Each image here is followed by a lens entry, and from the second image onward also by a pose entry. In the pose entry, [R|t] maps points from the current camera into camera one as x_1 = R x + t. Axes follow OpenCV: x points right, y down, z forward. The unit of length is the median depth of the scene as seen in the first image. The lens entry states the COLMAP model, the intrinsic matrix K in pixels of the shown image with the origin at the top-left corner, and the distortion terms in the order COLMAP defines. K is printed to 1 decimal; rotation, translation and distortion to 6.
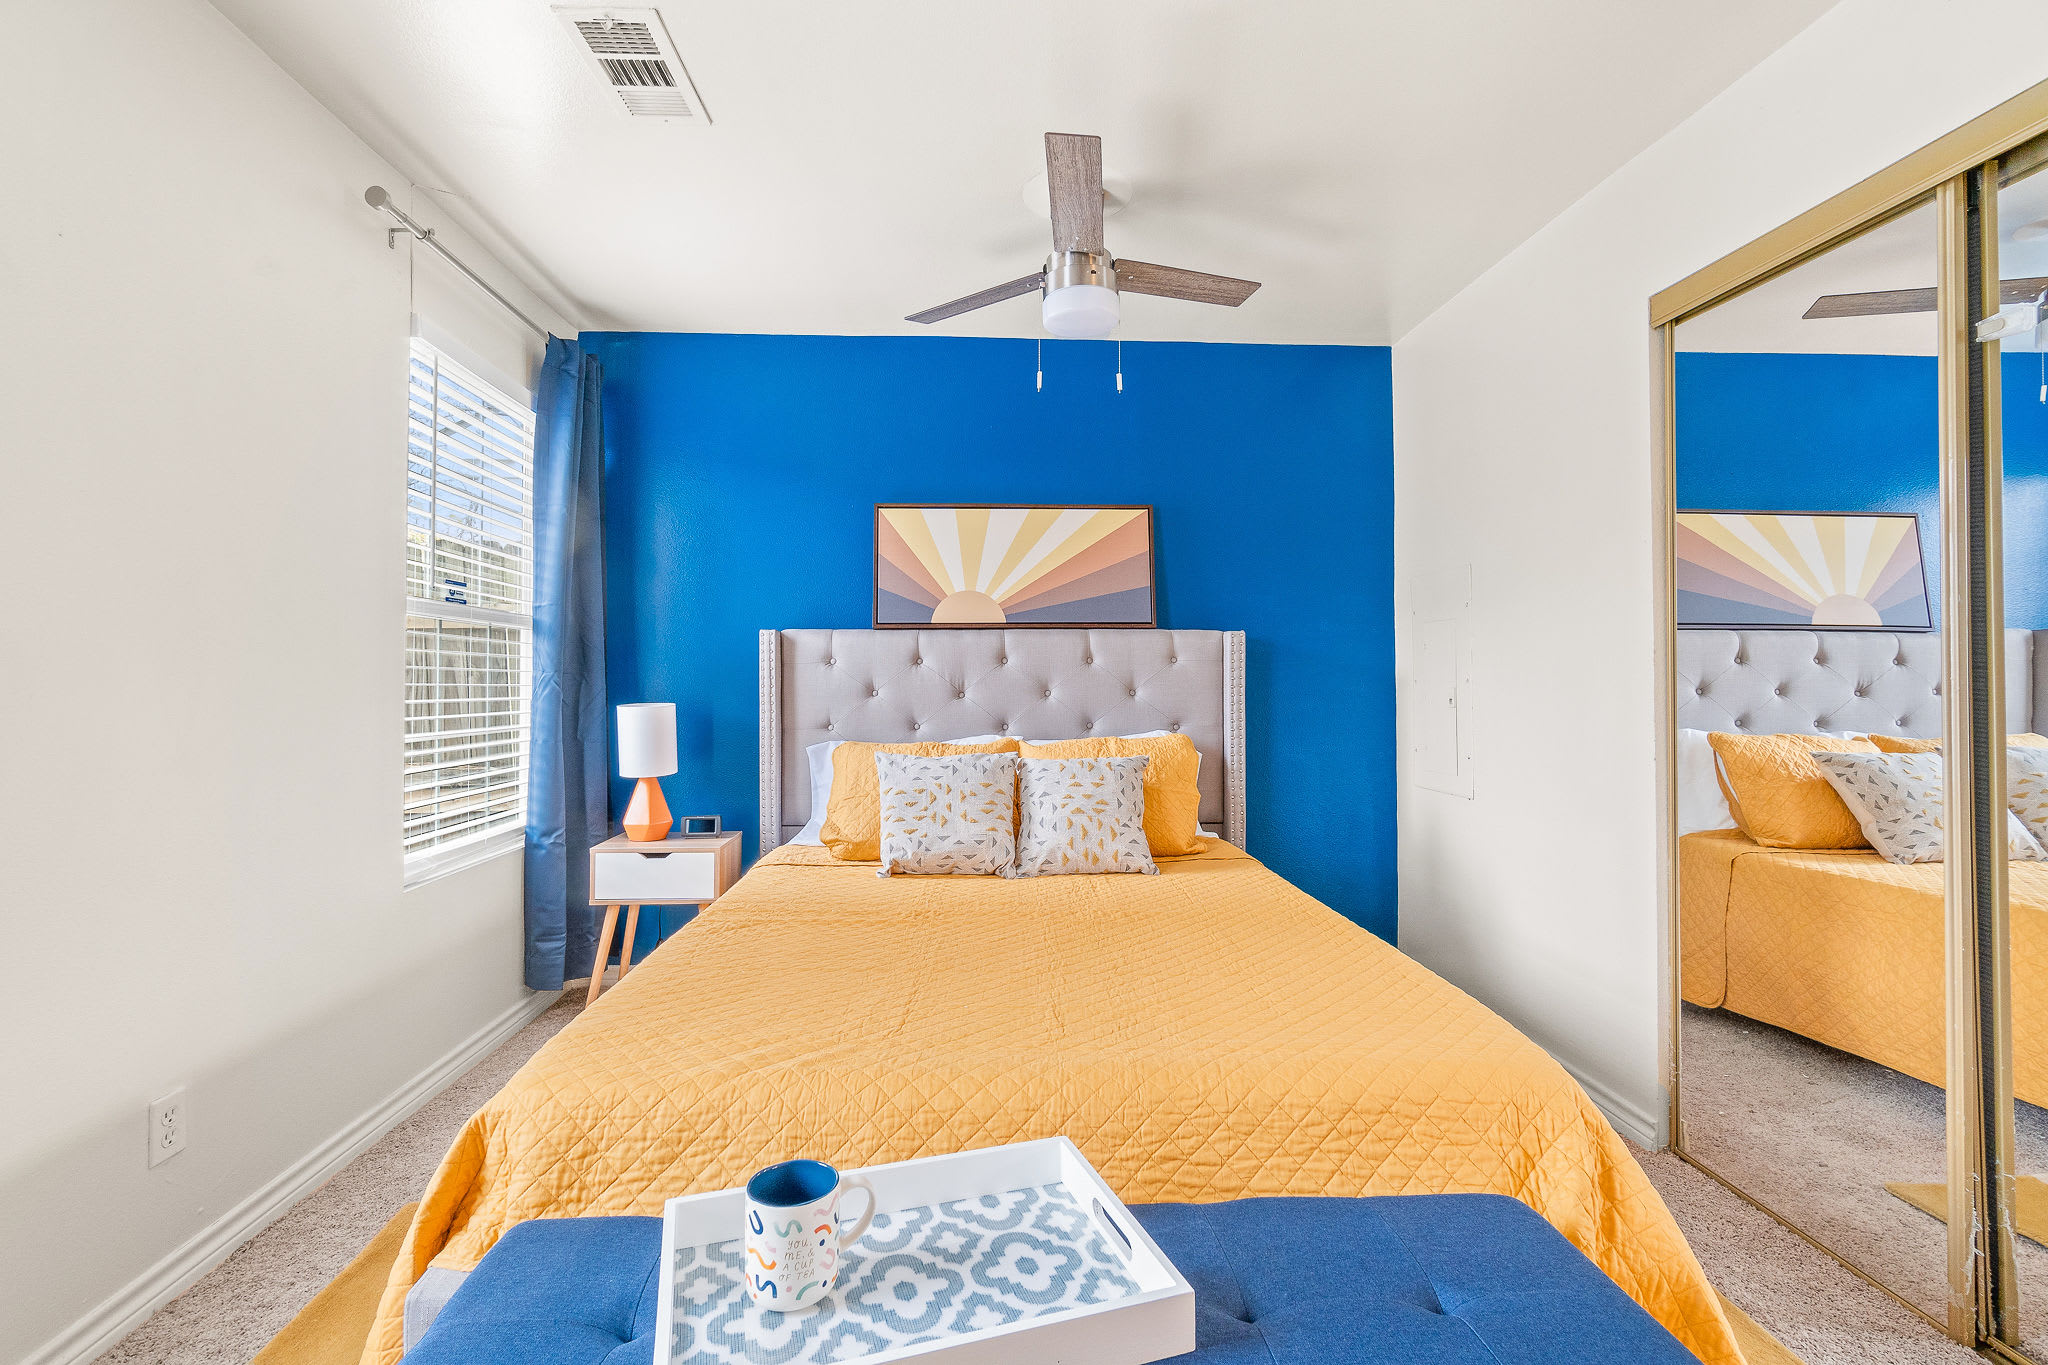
lens RADIAL K [[891.8, 0, 1000.2], [0, 891.8, 663.2], [0, 0, 1]] dist [-0.007783, 0.001303]
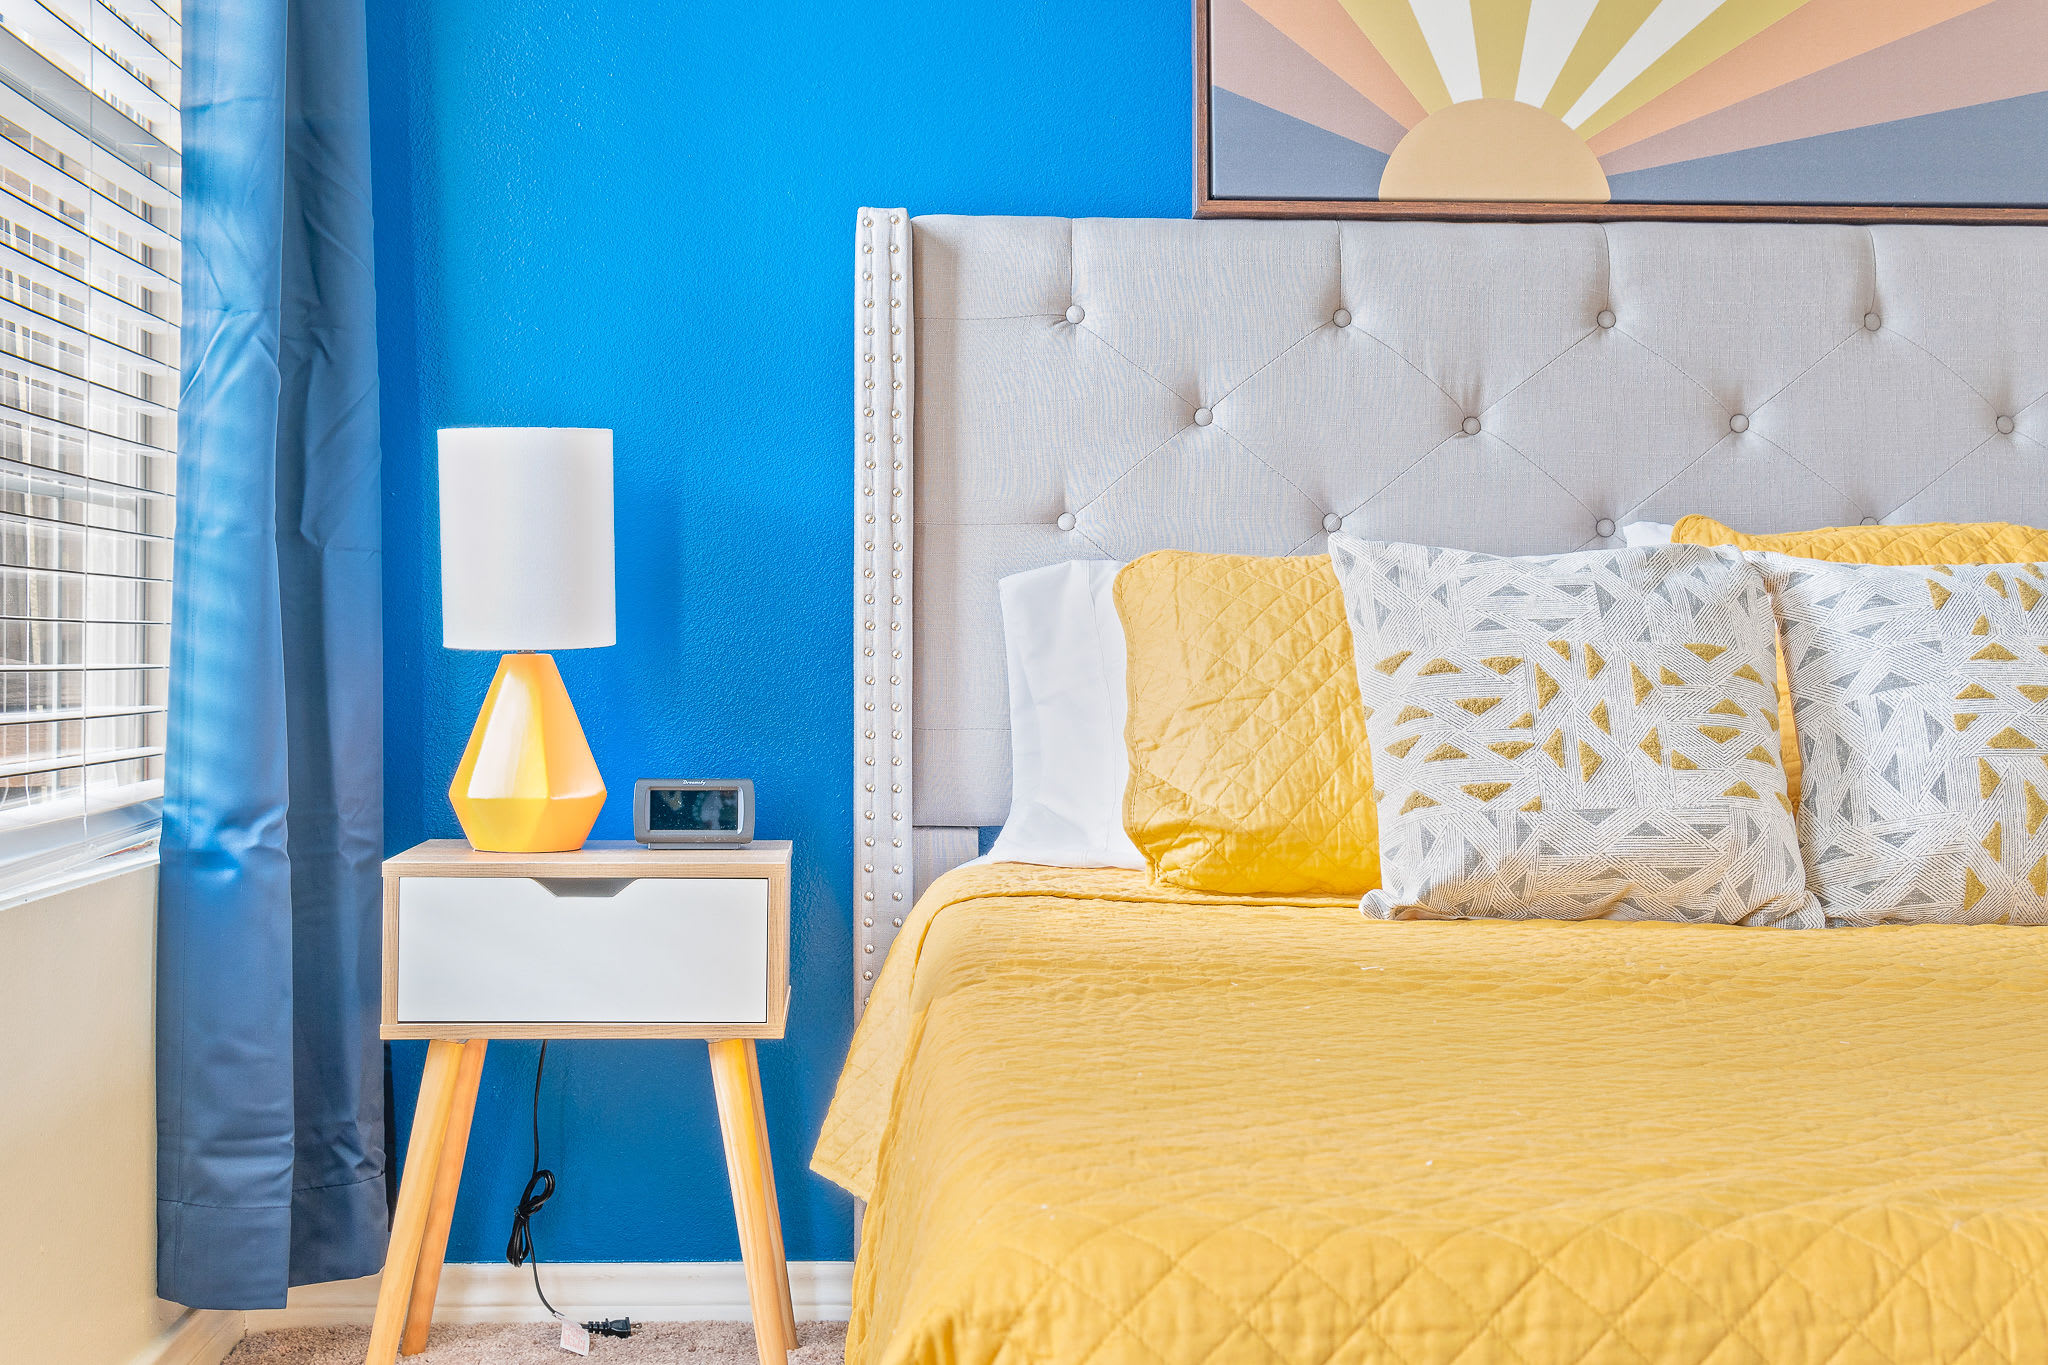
lens RADIAL K [[2710.9, 0, 1021.5], [0, 2710.9, 624.1], [0, 0, 1]] dist [0.035563, 0.000000]
pose [[0.999961, 0.008791, -0.000716, -0.226773], [-0.008778, 0.999818, 0.016946, 0.102184], [0.000865, -0.016939, 0.999856, 0.026784]]
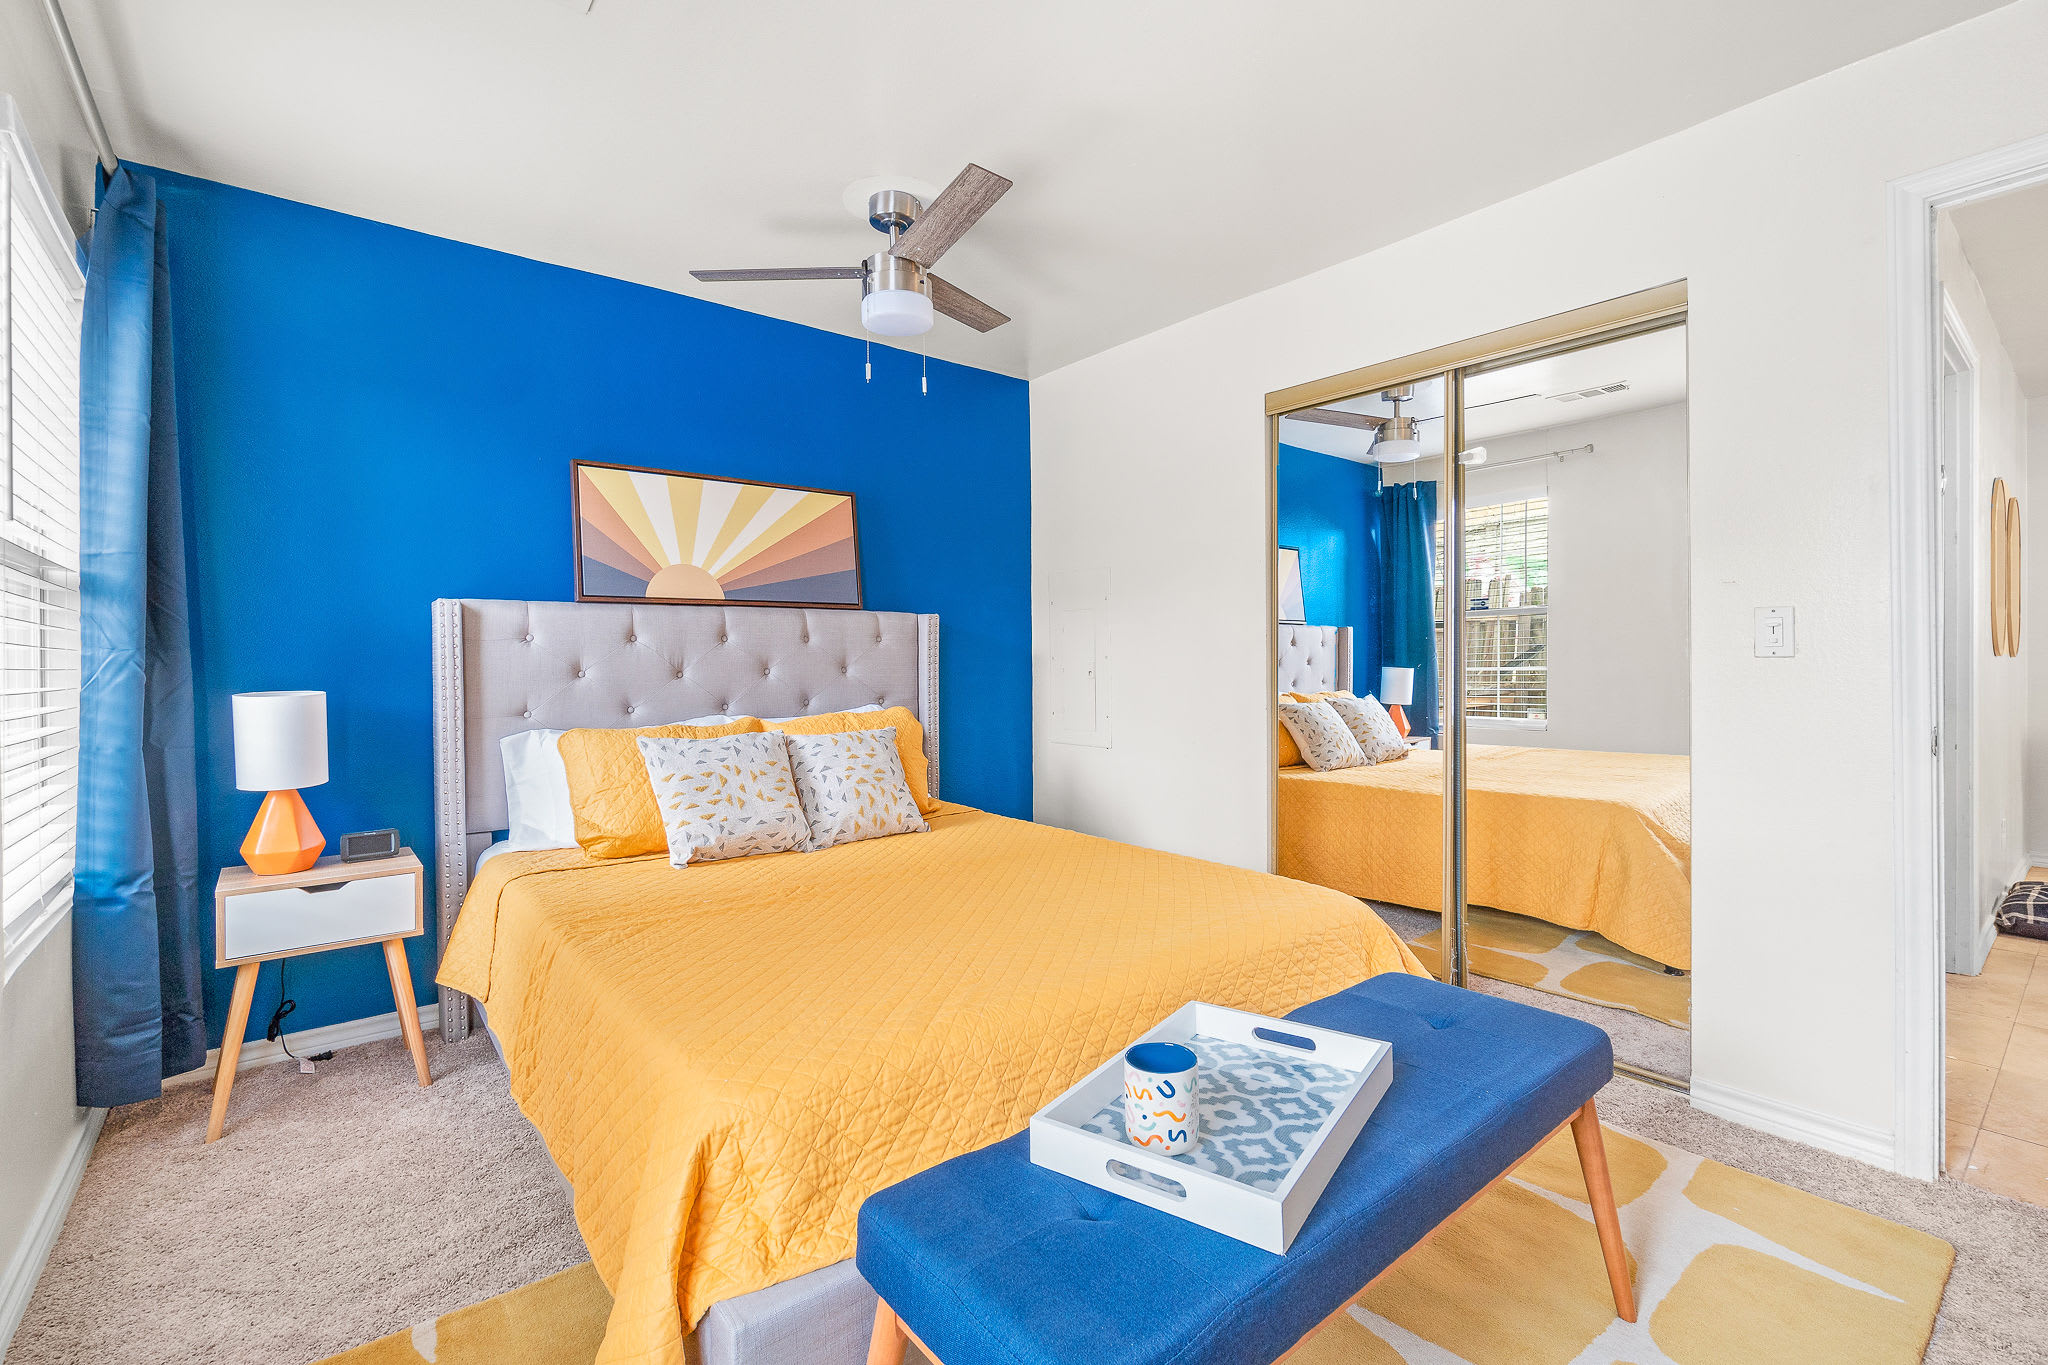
lens RADIAL K [[891.8, 0, 999.2], [0, 891.8, 662.6], [0, 0, 1]] dist [-0.007783, 0.001303]
pose [[0.814161, -0.007222, 0.580595, -0.351144], [-0.005544, 0.999780, 0.020210, 0.002089], [-0.580613, -0.019673, 0.813942, 0.039312]]
